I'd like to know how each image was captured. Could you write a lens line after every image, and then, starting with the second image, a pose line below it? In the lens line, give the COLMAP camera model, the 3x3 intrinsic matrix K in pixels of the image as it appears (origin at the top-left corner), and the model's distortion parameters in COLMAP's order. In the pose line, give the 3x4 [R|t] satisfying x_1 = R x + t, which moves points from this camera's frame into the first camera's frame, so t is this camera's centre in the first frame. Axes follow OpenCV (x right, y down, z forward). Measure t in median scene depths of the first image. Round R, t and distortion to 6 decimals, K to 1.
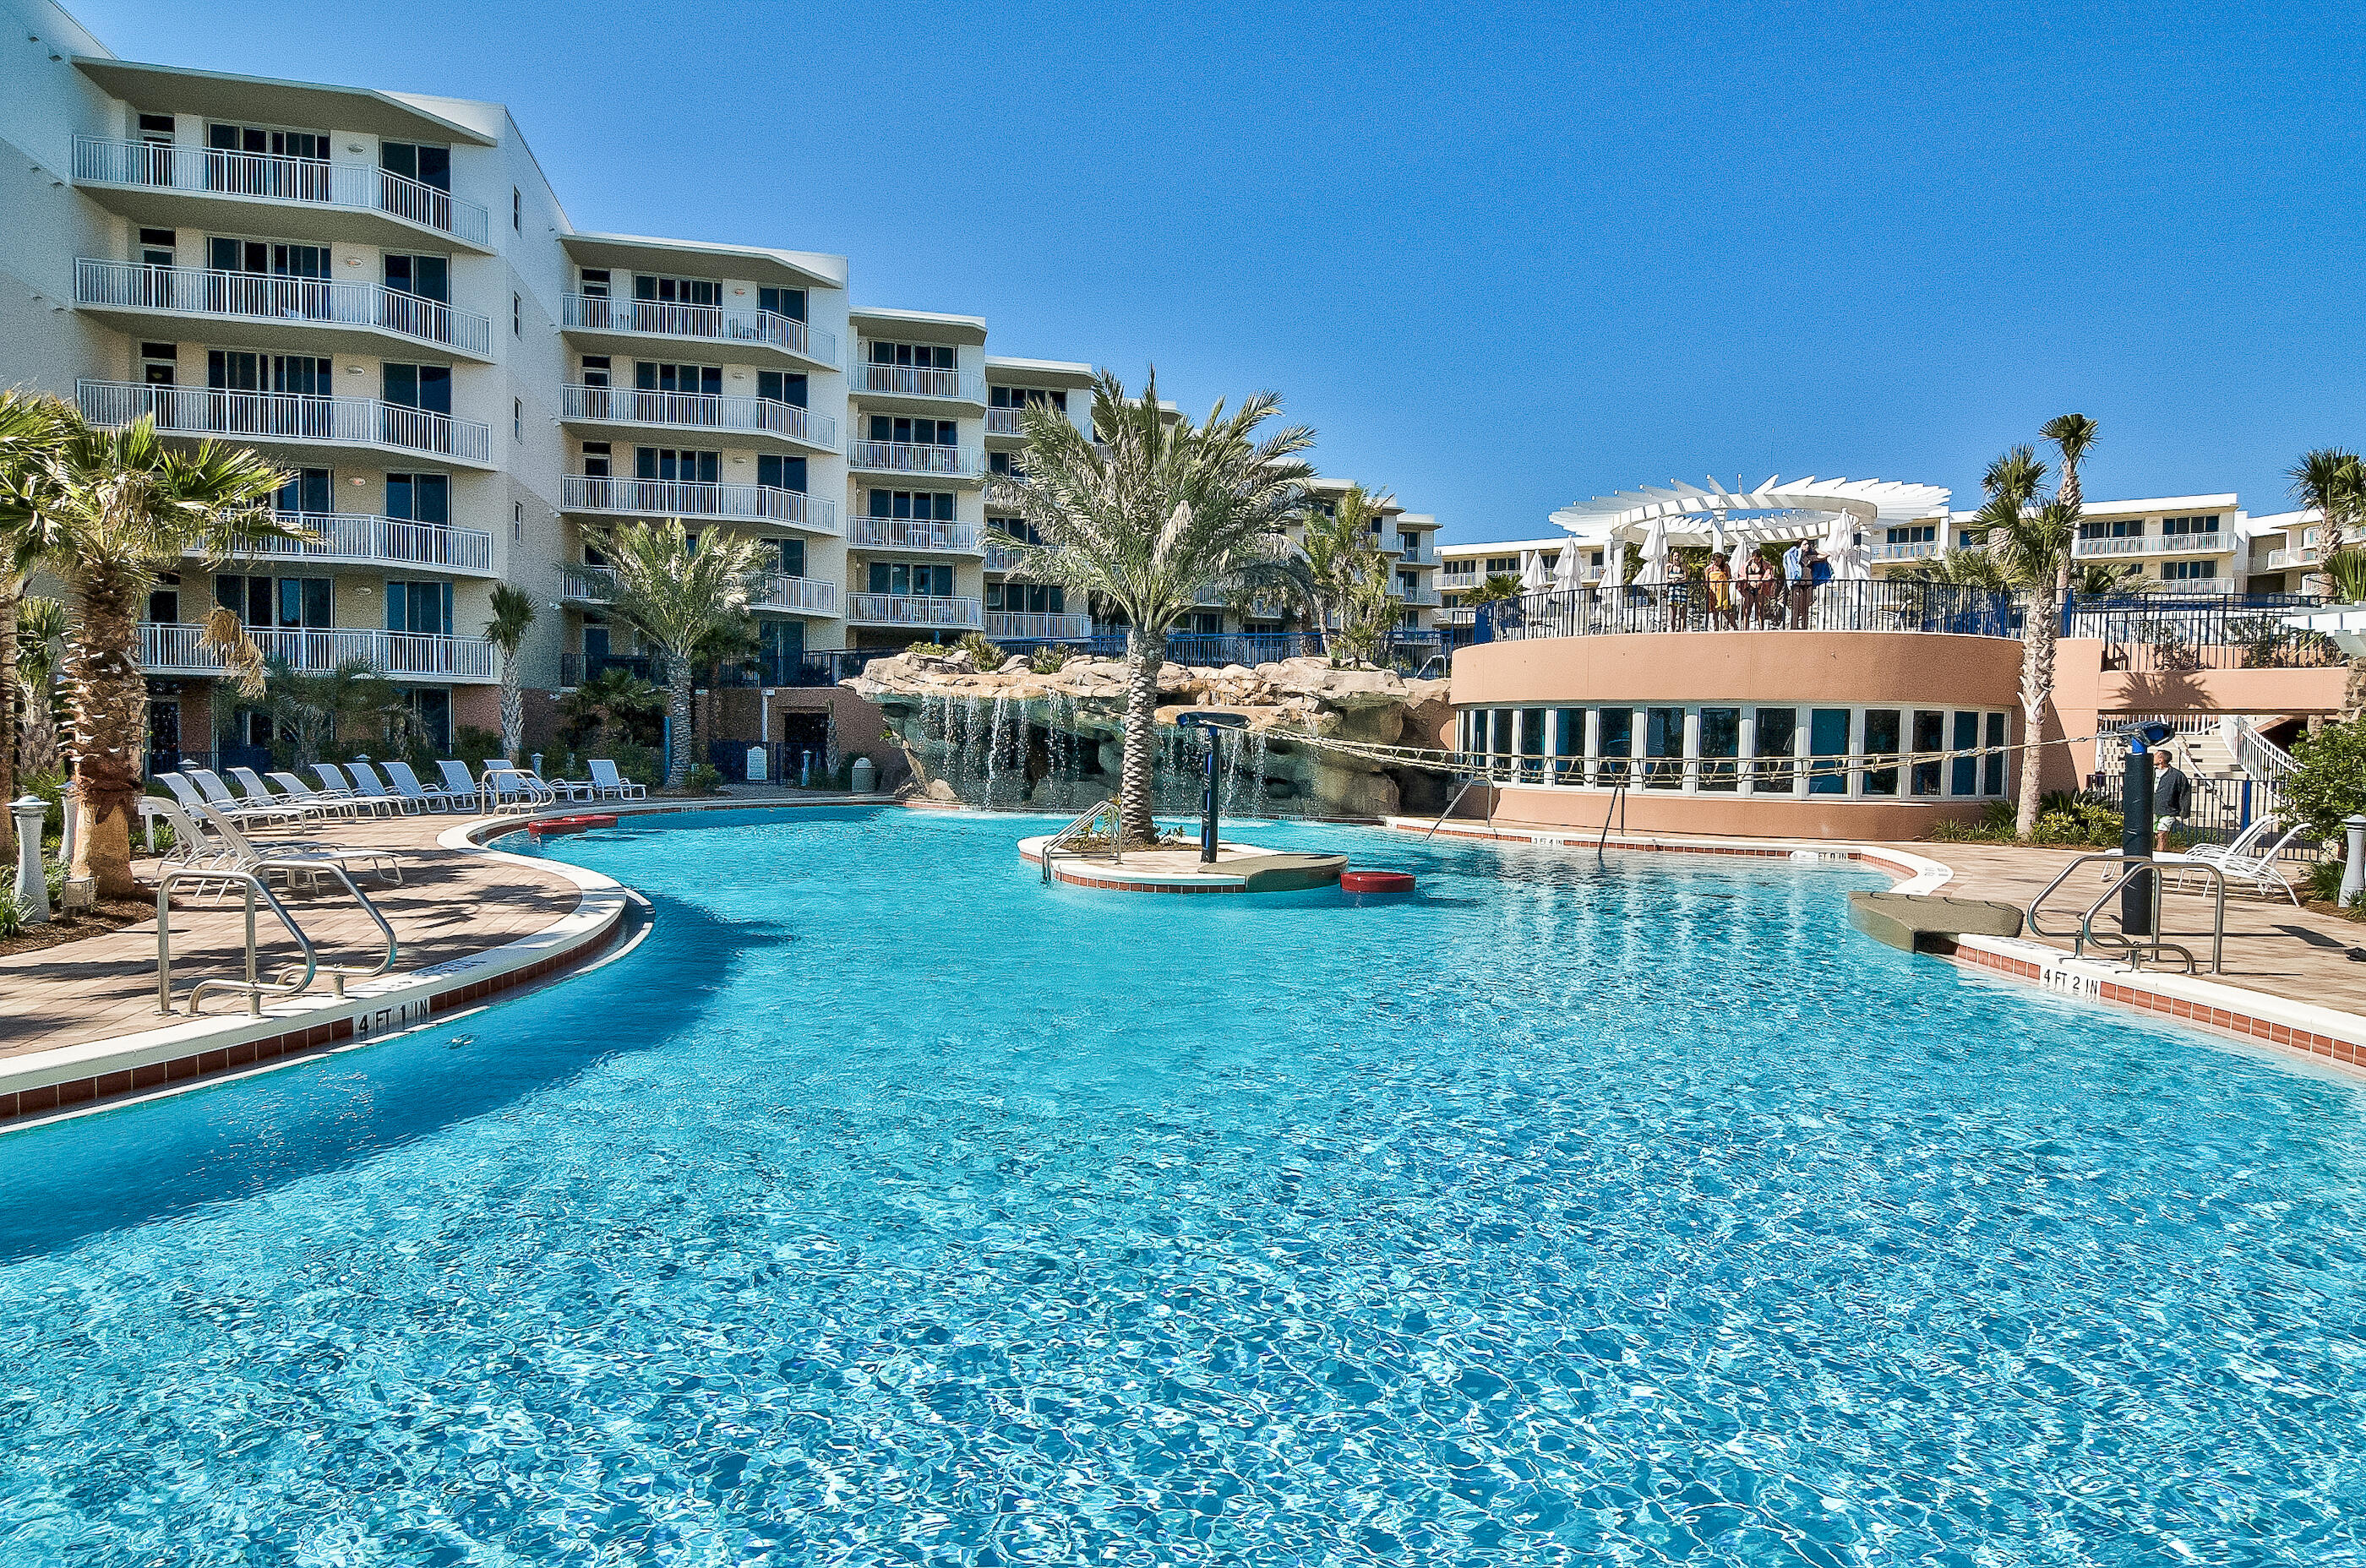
lens RADIAL K [[1459.3, 0, 1183.0], [0, 1459.3, 784.0], [0, 0, 1]] dist [0.041319, -0.001388]
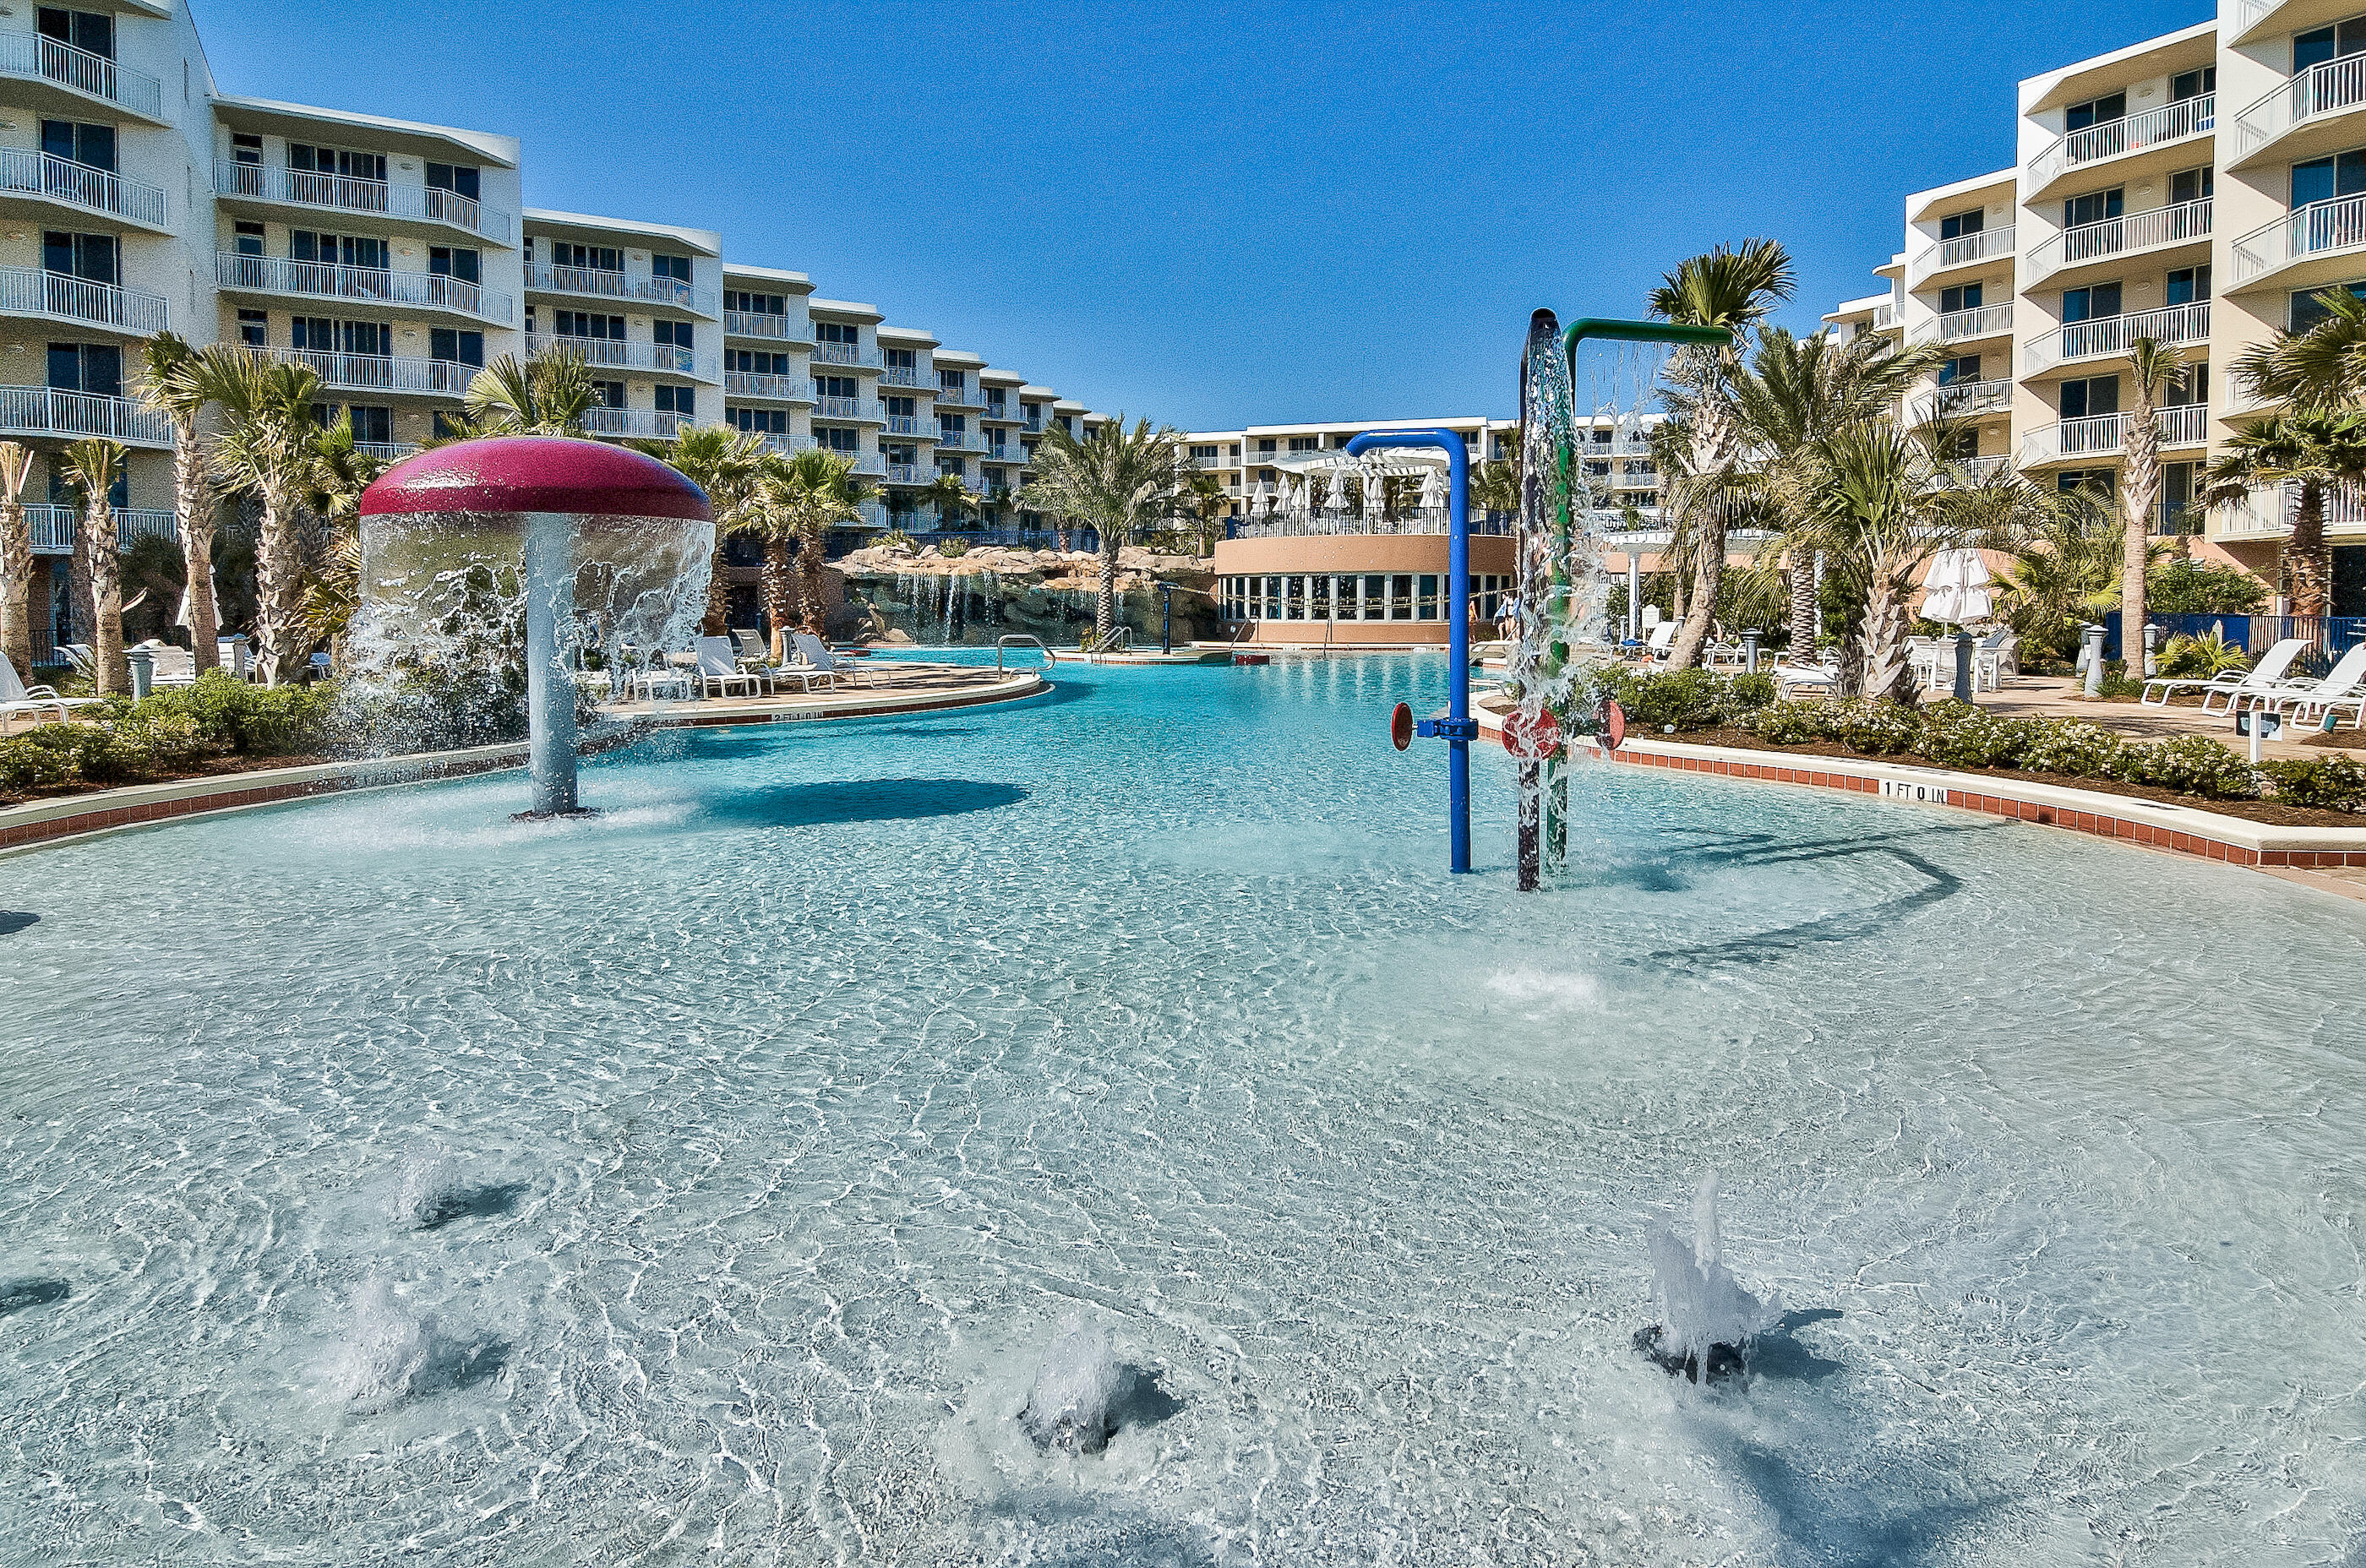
lens RADIAL K [[1459.3, 0, 1183.0], [0, 1459.3, 784.0], [0, 0, 1]] dist [0.041319, -0.001388]
pose [[0.955951, -0.059213, 0.287490, -0.348799], [0.030359, 0.994134, 0.103808, 0.010332], [-0.291951, -0.090507, 0.952141, -0.610300]]
